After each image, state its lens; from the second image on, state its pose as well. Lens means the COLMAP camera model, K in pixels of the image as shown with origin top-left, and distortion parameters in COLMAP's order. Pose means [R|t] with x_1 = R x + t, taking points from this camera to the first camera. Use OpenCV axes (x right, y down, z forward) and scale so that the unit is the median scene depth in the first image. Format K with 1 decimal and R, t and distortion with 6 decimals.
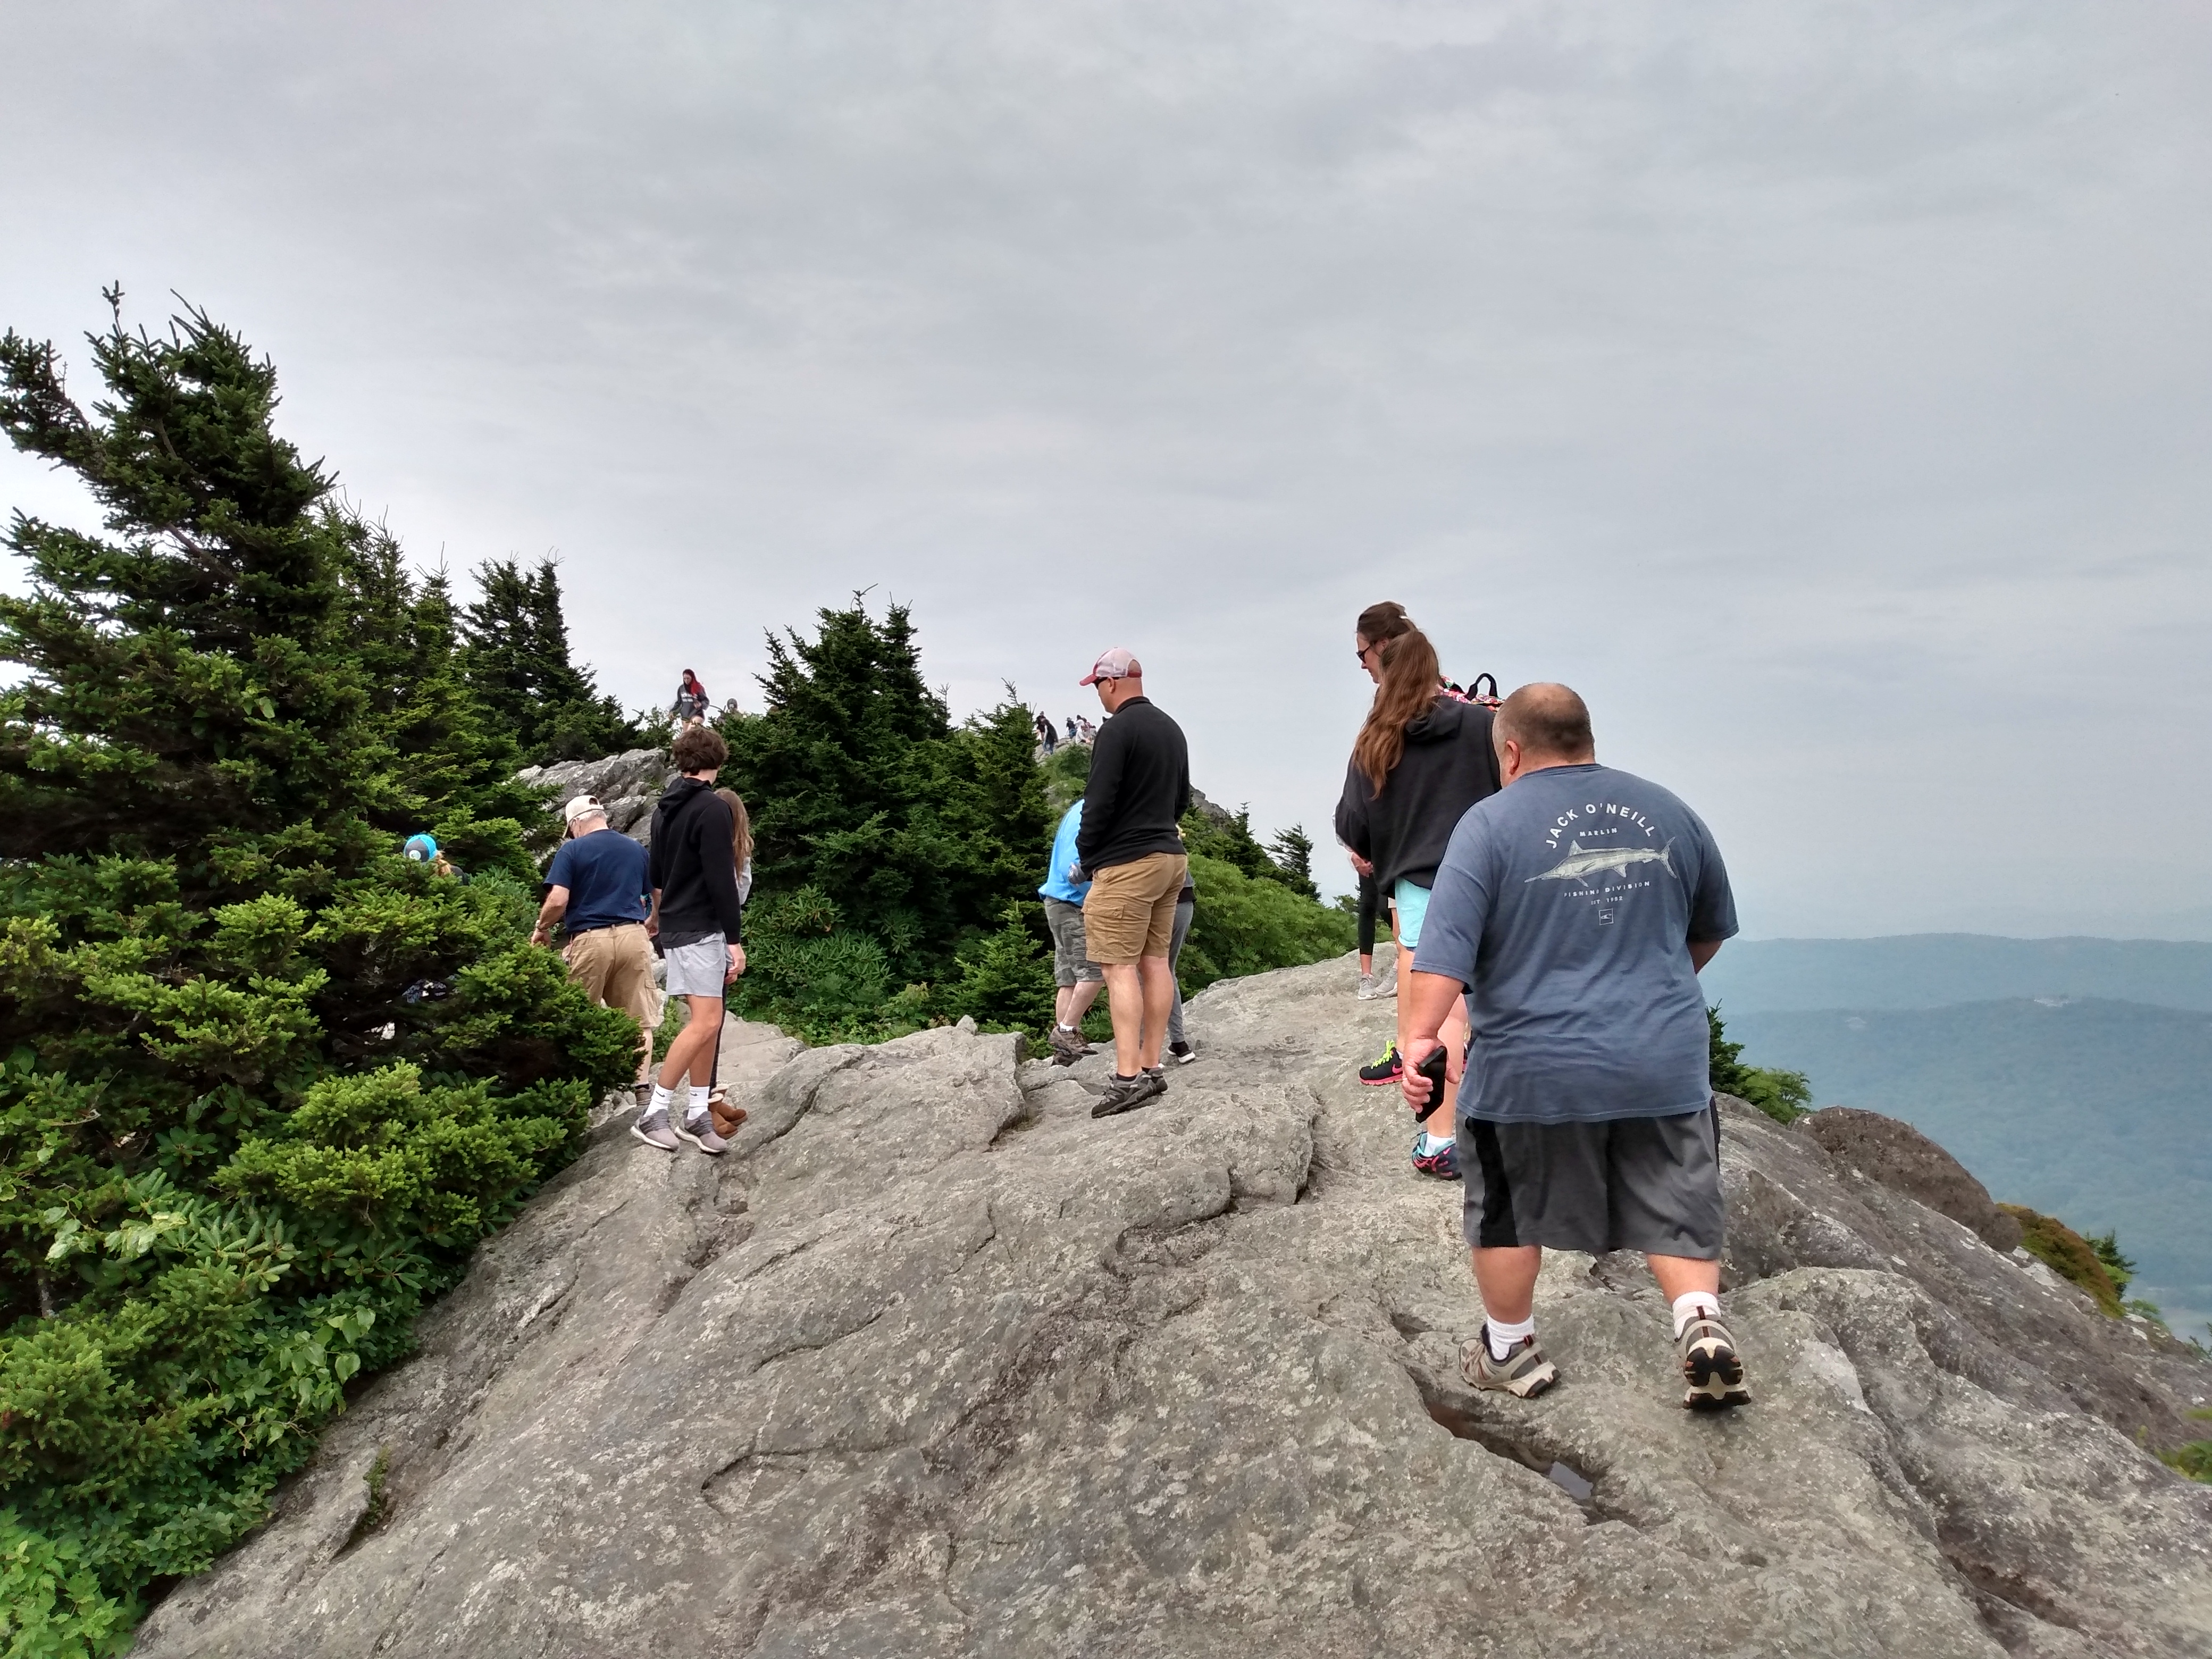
lens RADIAL K [[1692.8, 0, 1133.8], [0, 1692.8, 833.8], [0, 0, 1]] dist [0.007579, -0.045286]
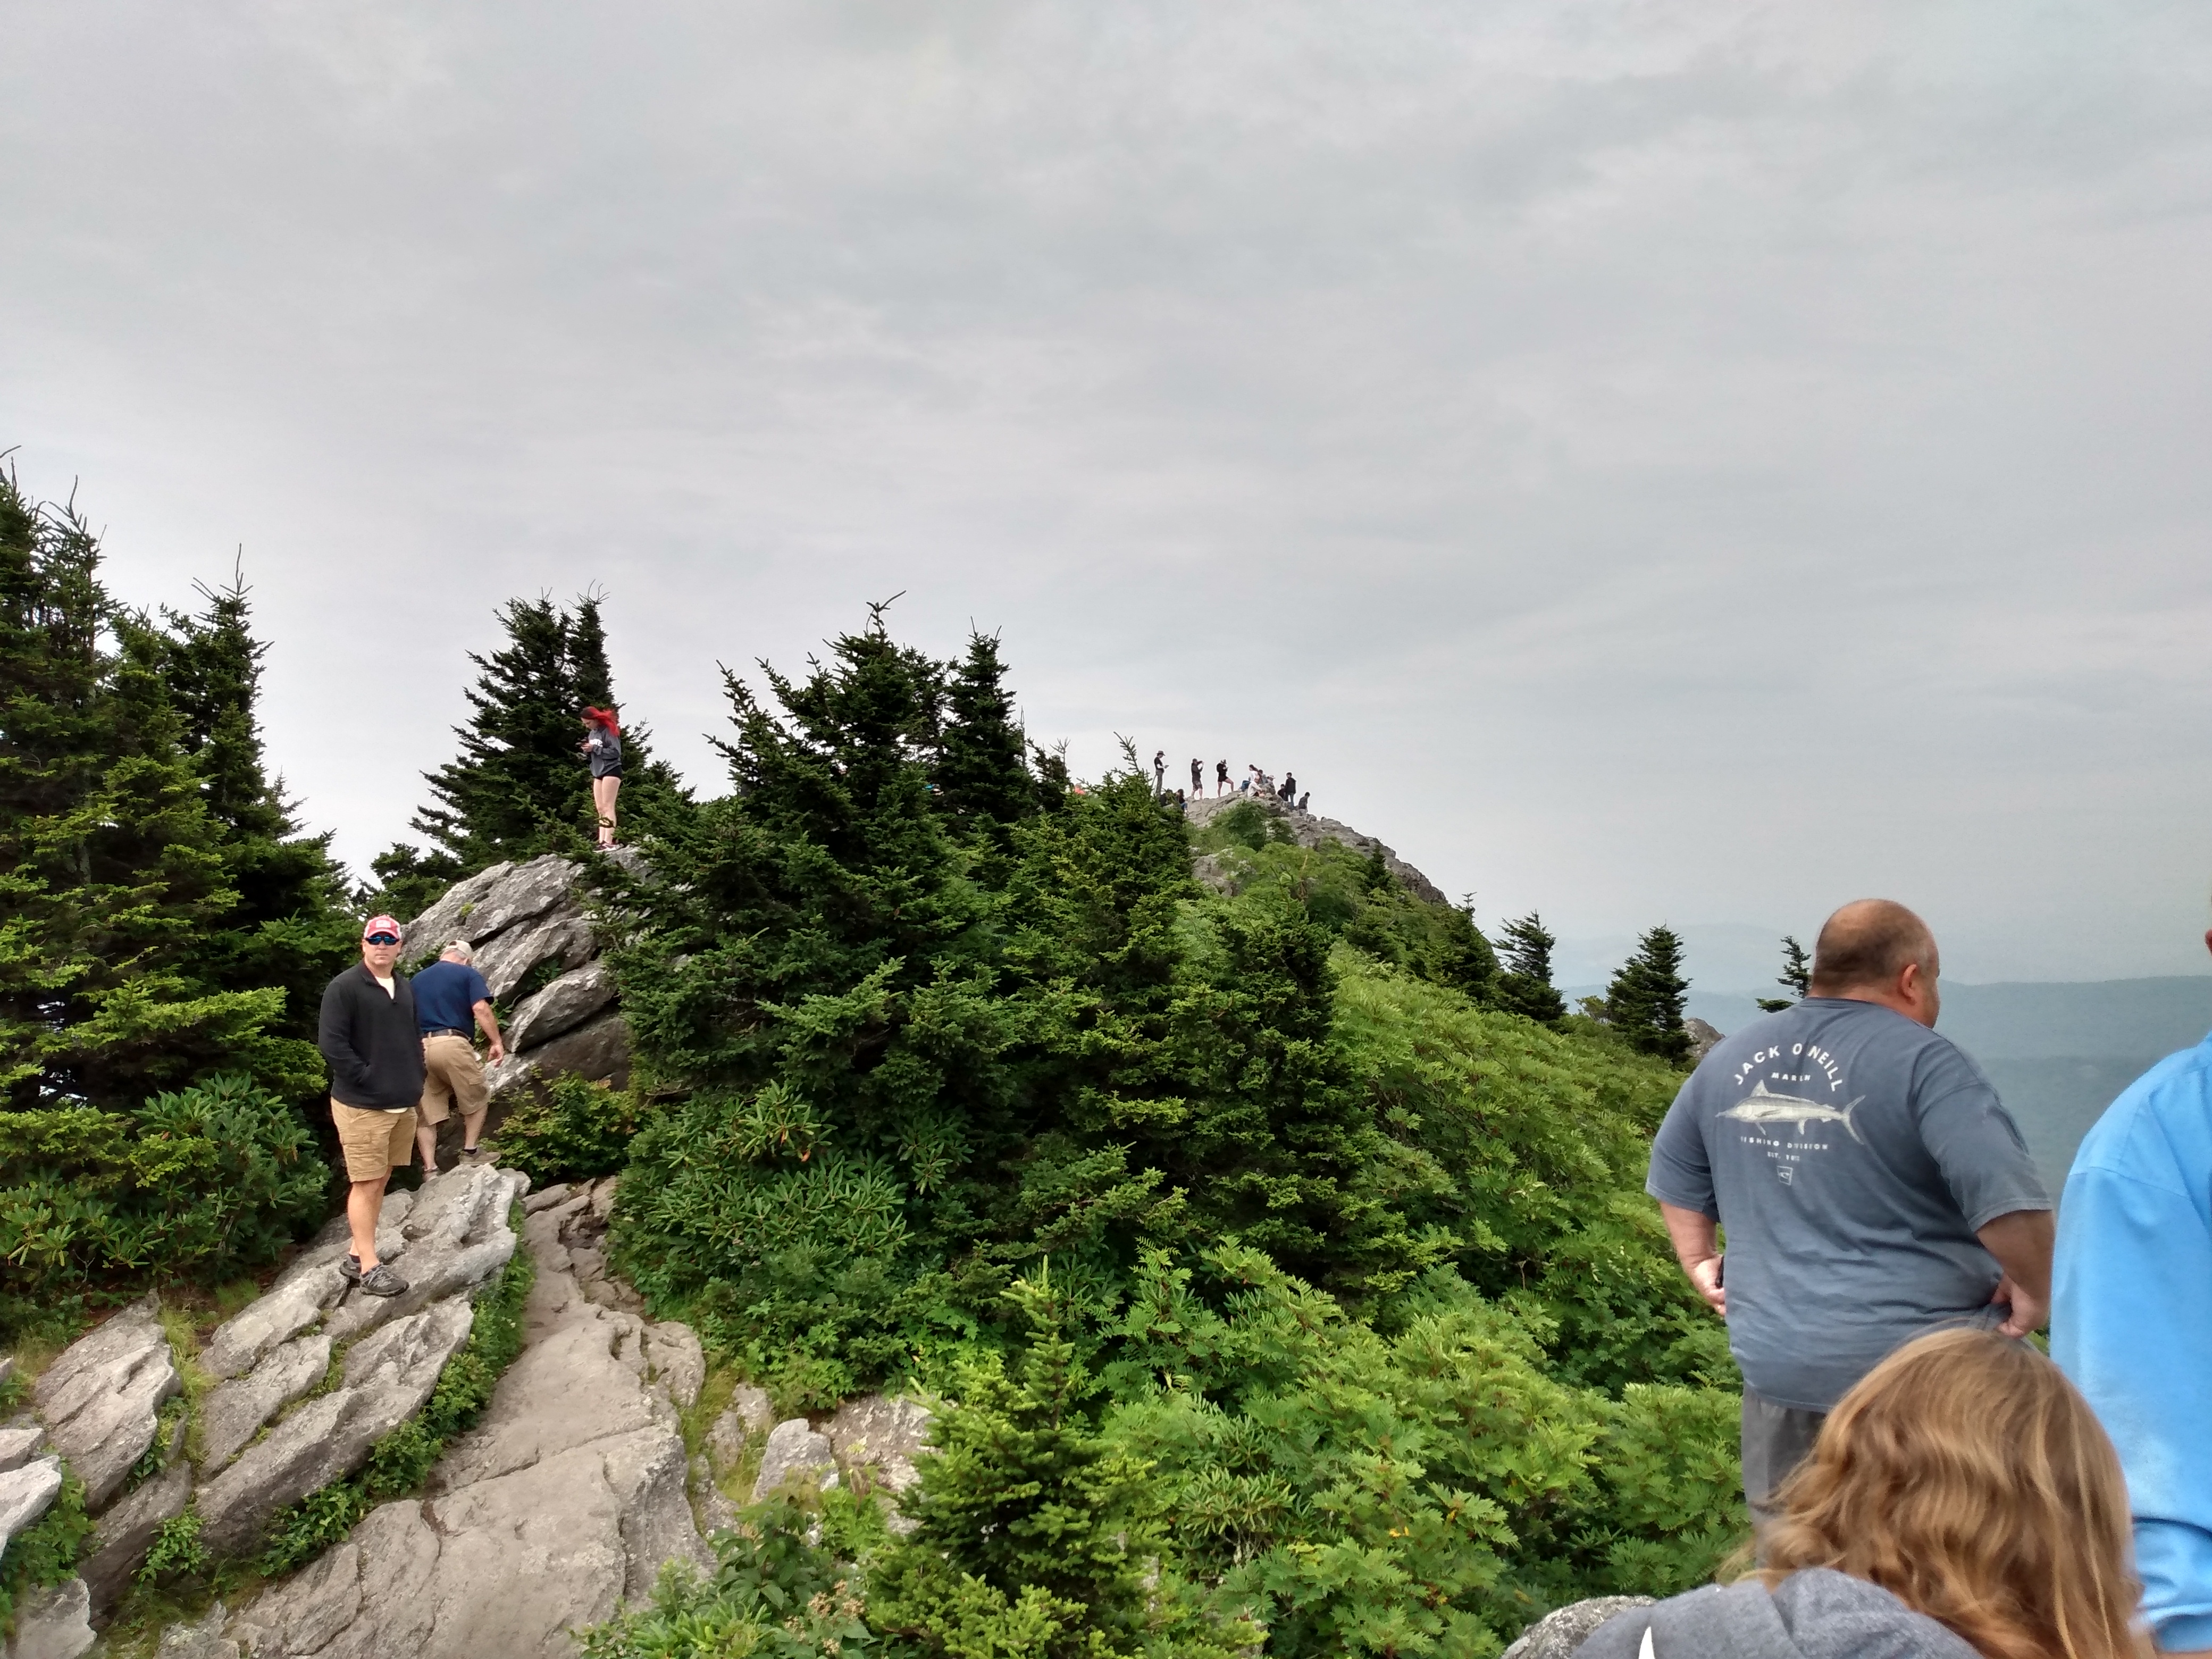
lens RADIAL K [[1692.8, 0, 1114.1], [0, 1692.8, 823.6], [0, 0, 1]] dist [0.007579, -0.045286]
pose [[0.992722, -0.013616, -0.119654, 0.003368], [0.009504, 0.999347, -0.034862, -0.073122], [0.120051, 0.033471, 0.992203, 0.754813]]
